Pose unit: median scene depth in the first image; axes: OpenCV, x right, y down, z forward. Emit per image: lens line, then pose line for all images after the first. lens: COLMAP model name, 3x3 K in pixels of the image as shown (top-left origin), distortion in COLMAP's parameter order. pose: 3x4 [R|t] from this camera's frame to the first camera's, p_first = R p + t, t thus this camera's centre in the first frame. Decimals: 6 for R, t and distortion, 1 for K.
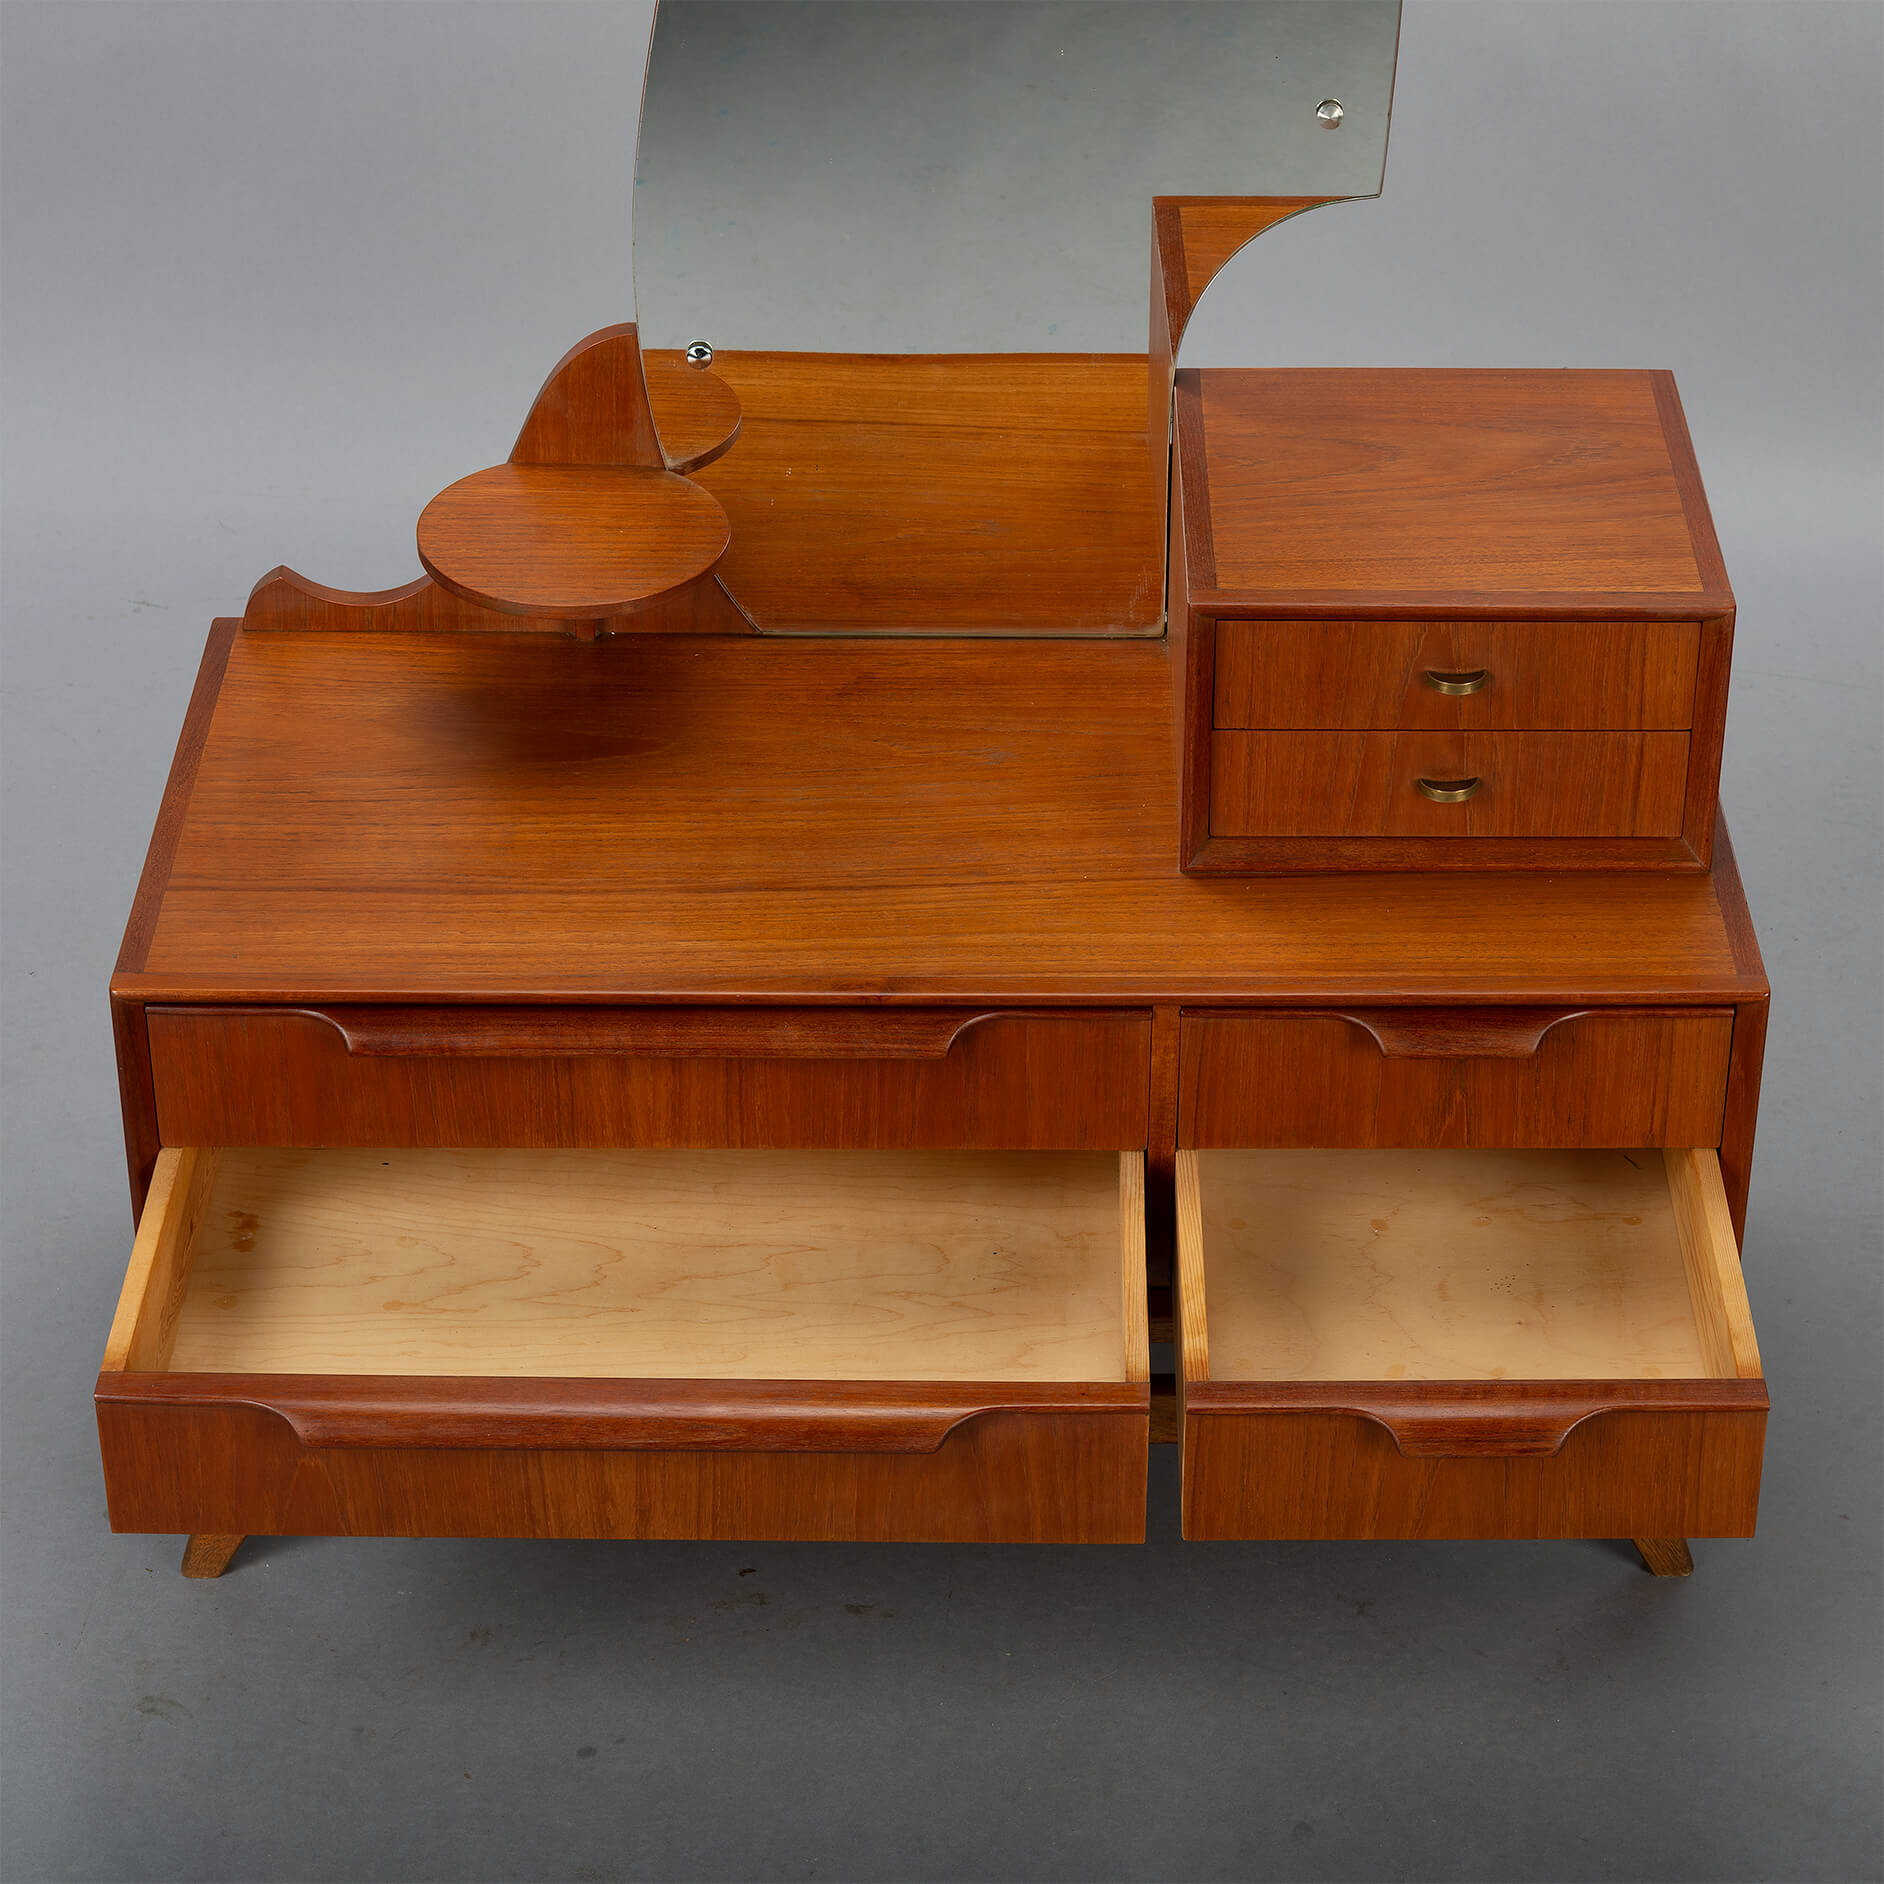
lens RADIAL K [[4864.6, 0, 1135.8], [0, 4864.6, 968.0], [0, 0, 1]] dist [-0.028632, 0.000000]
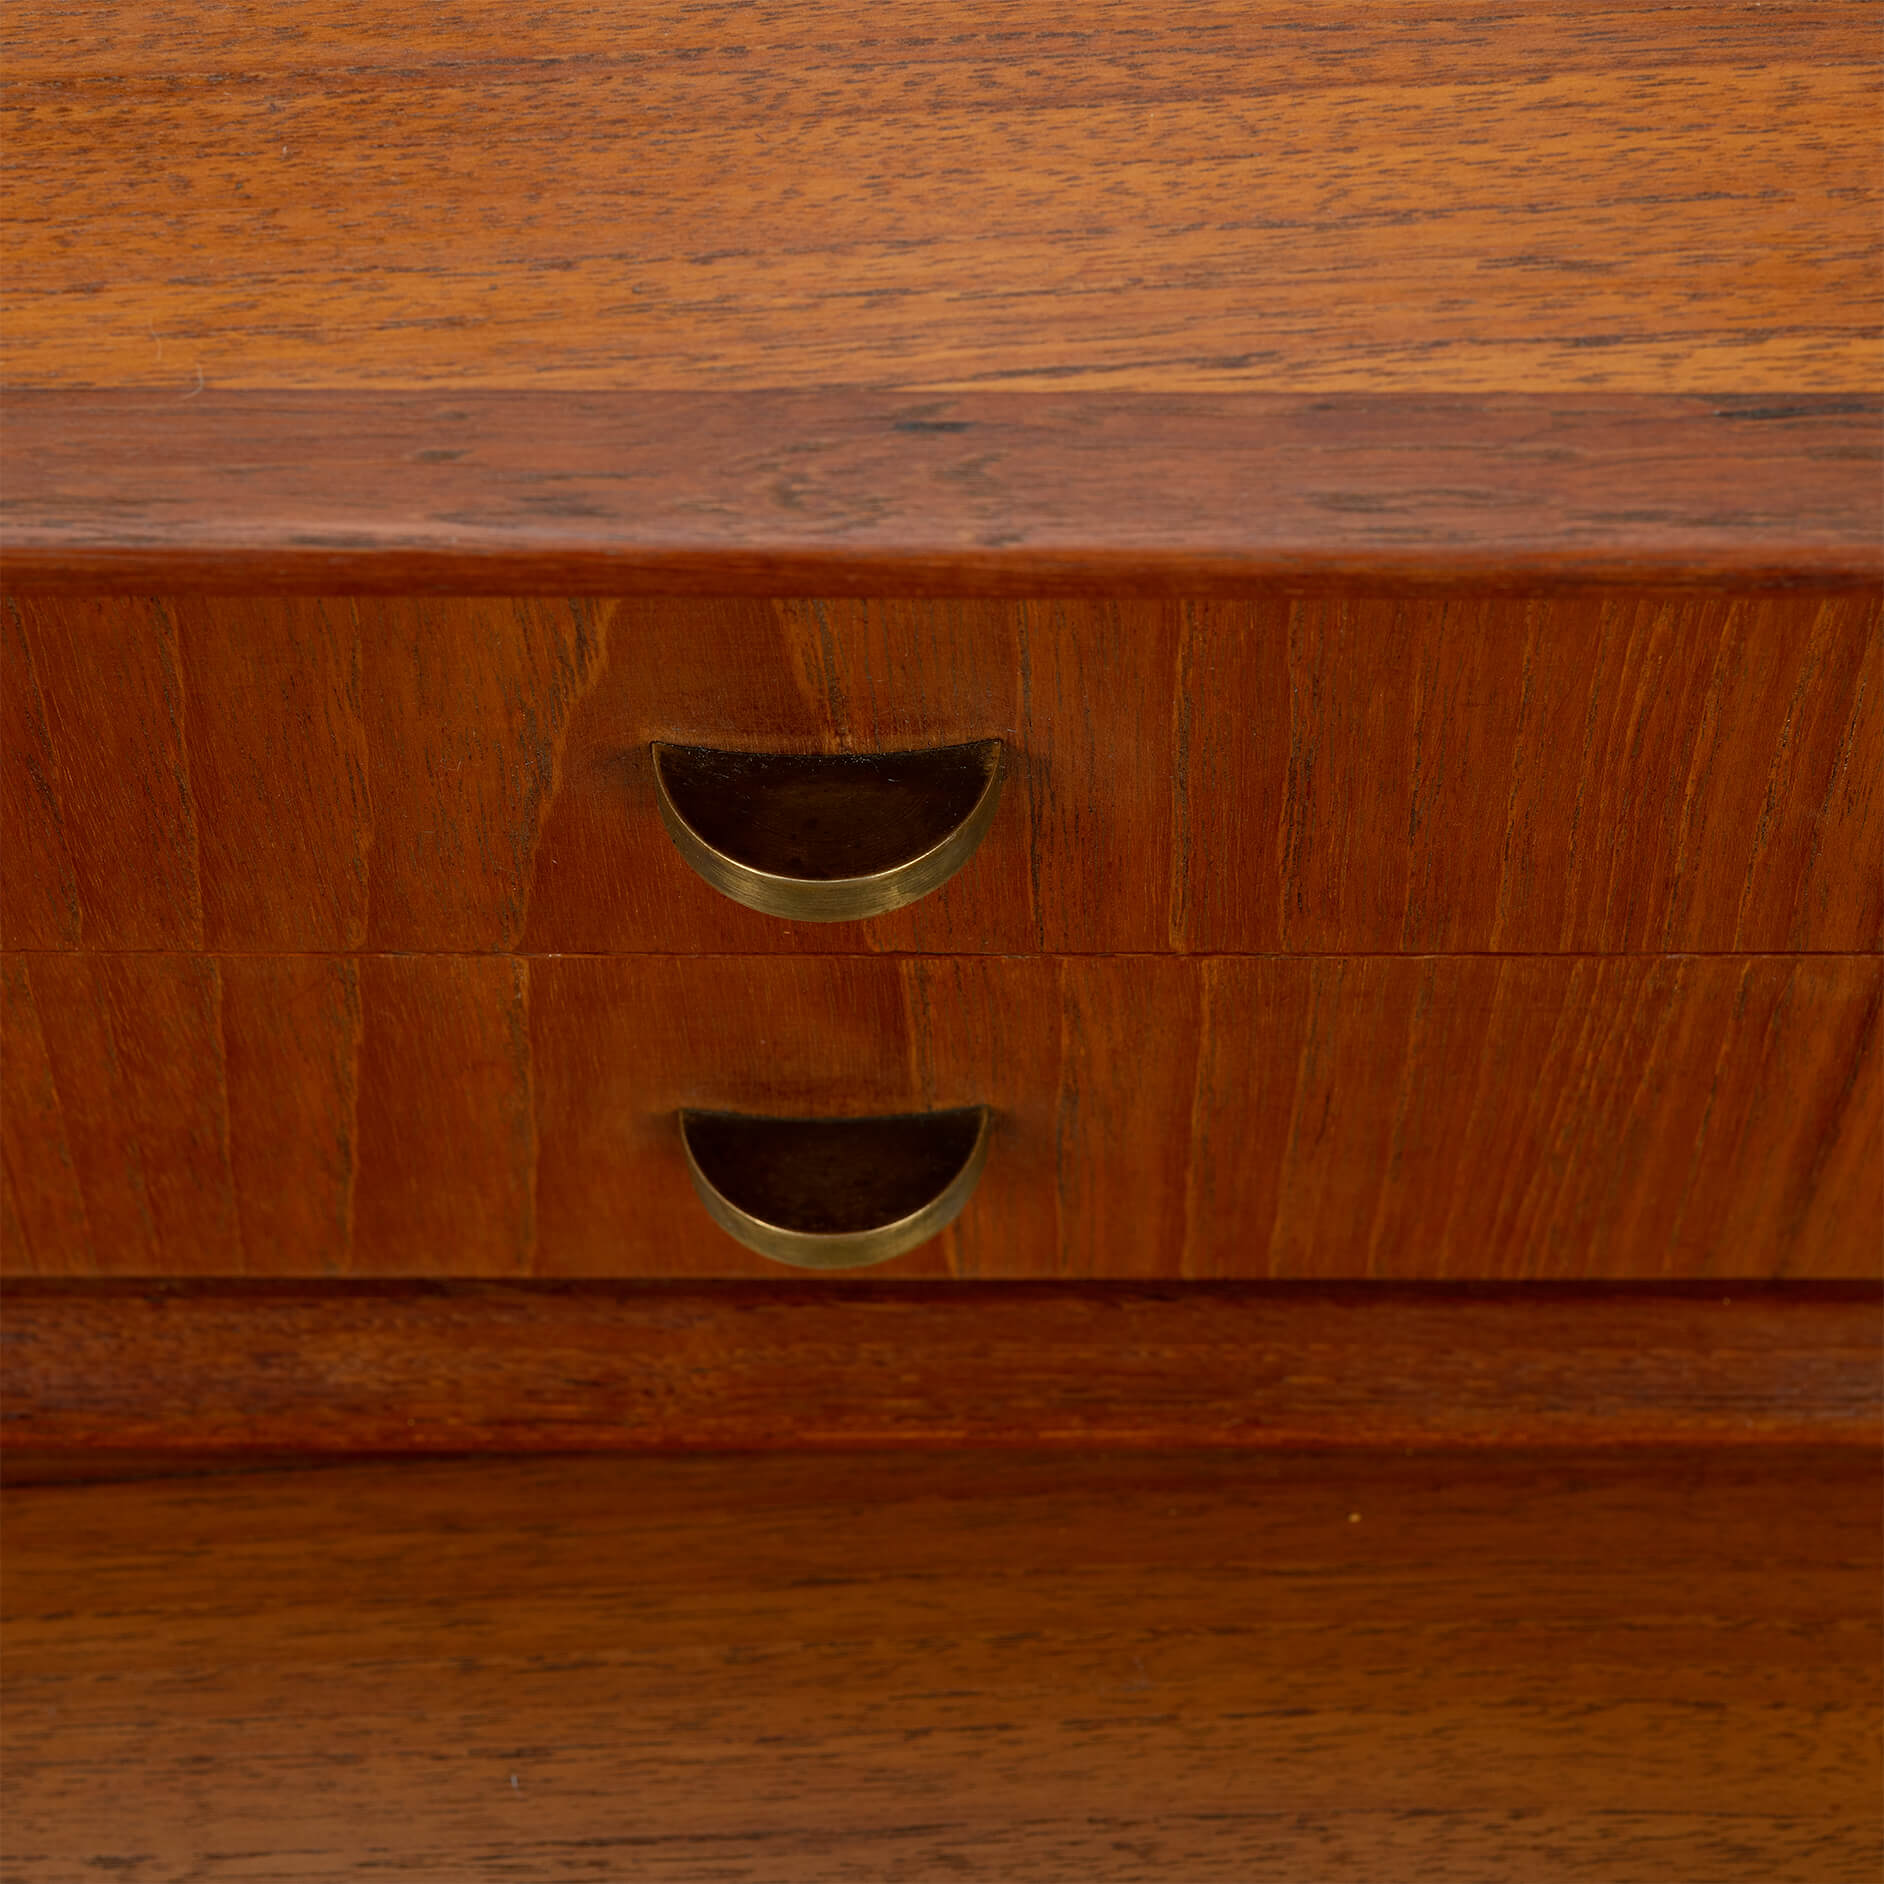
lens RADIAL K [[4864.6, 0, 954.2], [0, 4864.6, 946.0], [0, 0, 1]] dist [-0.028632, 0.000000]
pose [[0.999698, 0.010556, -0.022190, 0.073423], [-0.000188, 0.906287, 0.422662, -0.125228], [0.024572, -0.422530, 0.906016, 0.833011]]
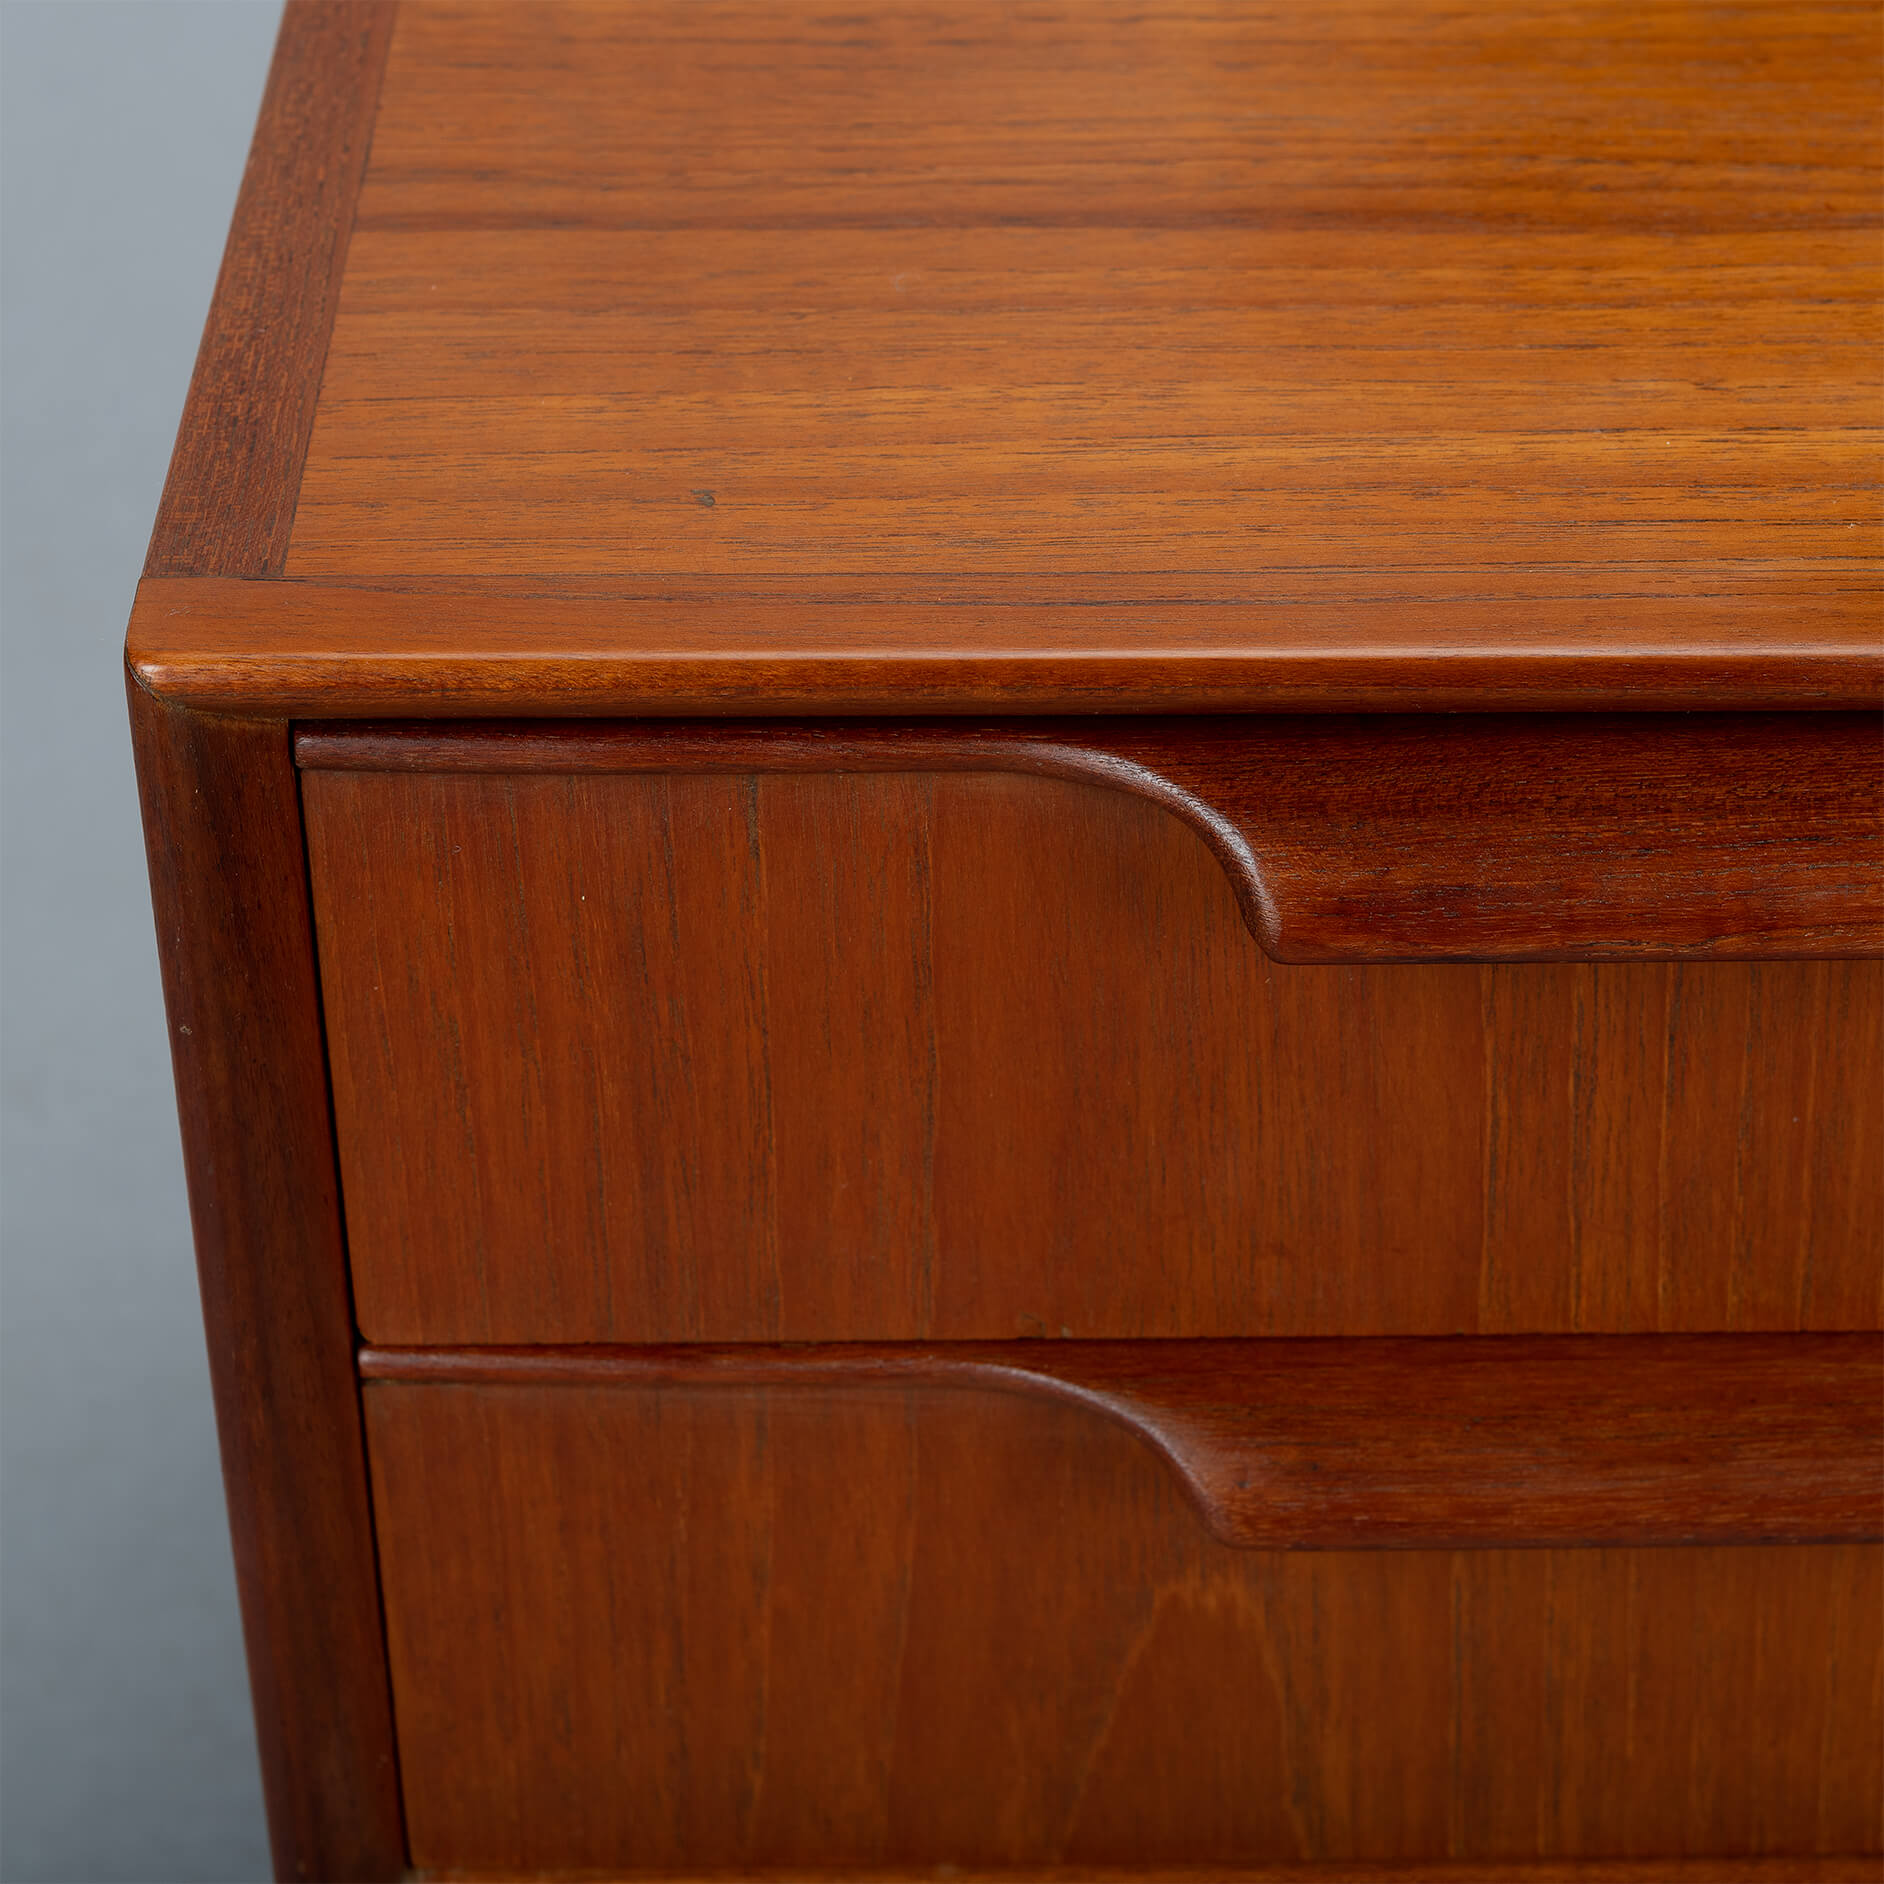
lens RADIAL K [[4864.6, 0, 1017.1], [0, 4864.6, 935.9], [0, 0, 1]] dist [-0.028632, 0.000000]
pose [[0.999736, -0.010398, -0.020509, -0.162631], [0.011555, 0.998300, 0.057127, 0.004611], [0.019880, -0.057348, 0.998156, 0.763070]]
